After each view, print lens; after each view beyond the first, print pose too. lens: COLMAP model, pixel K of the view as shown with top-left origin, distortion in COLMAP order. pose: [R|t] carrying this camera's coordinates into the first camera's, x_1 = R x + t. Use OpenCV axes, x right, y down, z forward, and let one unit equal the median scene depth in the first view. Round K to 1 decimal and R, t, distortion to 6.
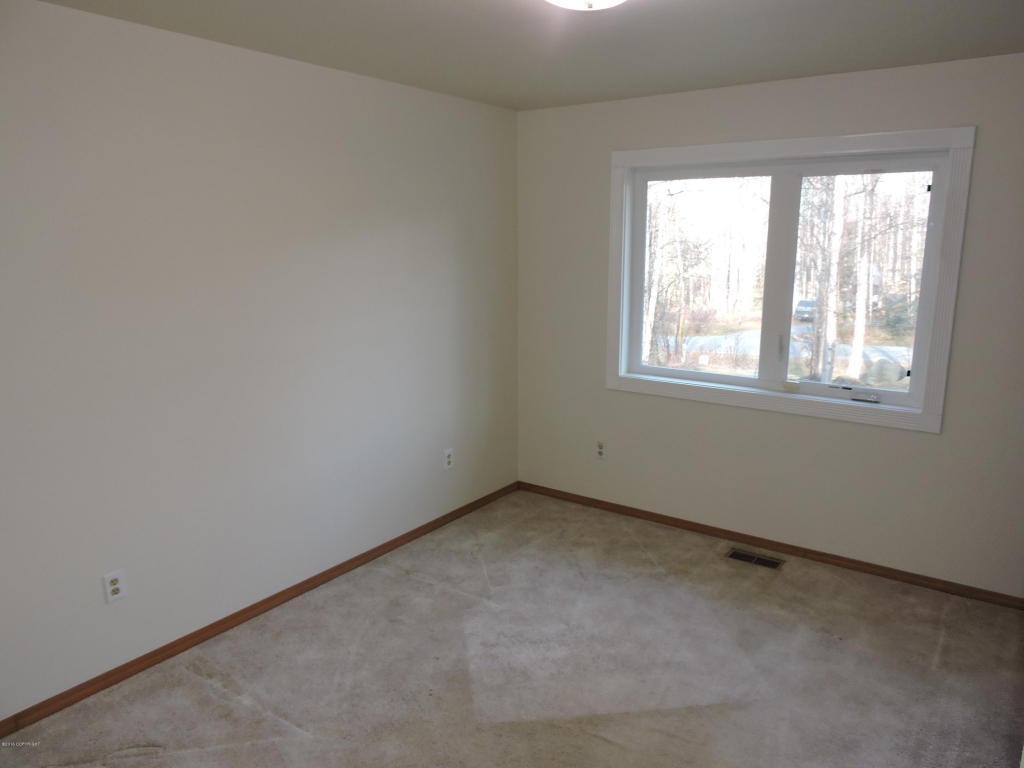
lens RADIAL K [[734.6, 0, 508.9], [0, 734.6, 389.4], [0, 0, 1]] dist [-0.000585, -0.000287]
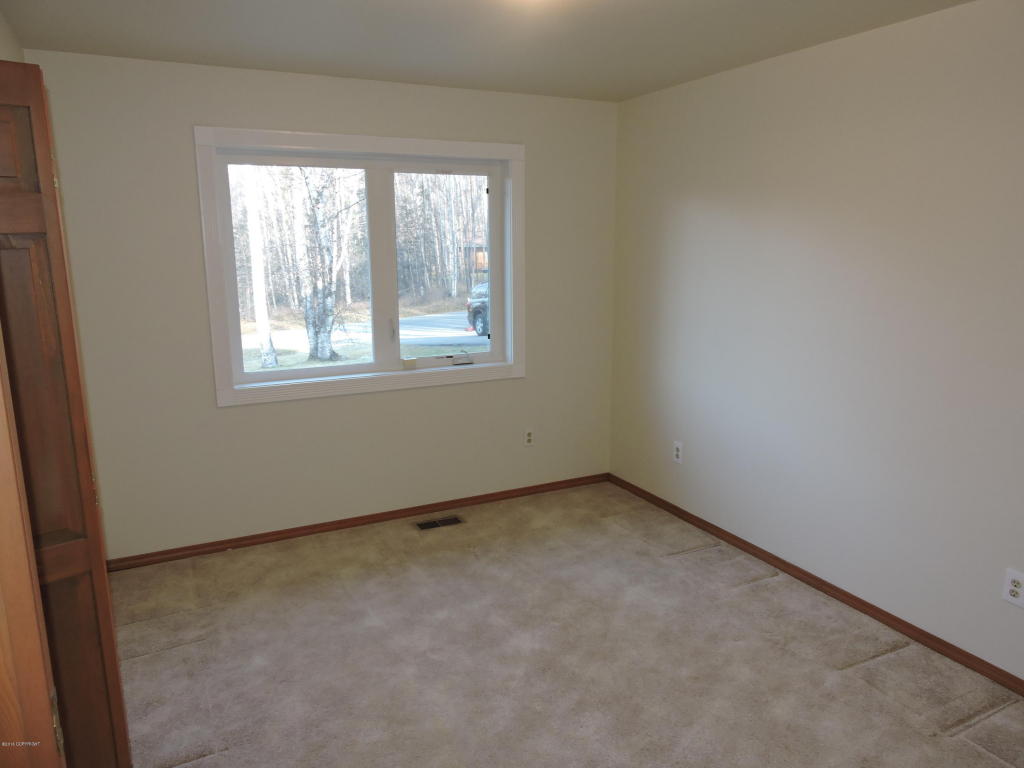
lens RADIAL K [[734.6, 0, 509.5], [0, 734.6, 378.0], [0, 0, 1]] dist [-0.000585, -0.000287]
pose [[0.465557, -0.181410, 0.866226, -0.517199], [0.179705, 0.977754, 0.108184, -0.077908], [-0.866581, 0.105300, 0.487800, 0.350699]]
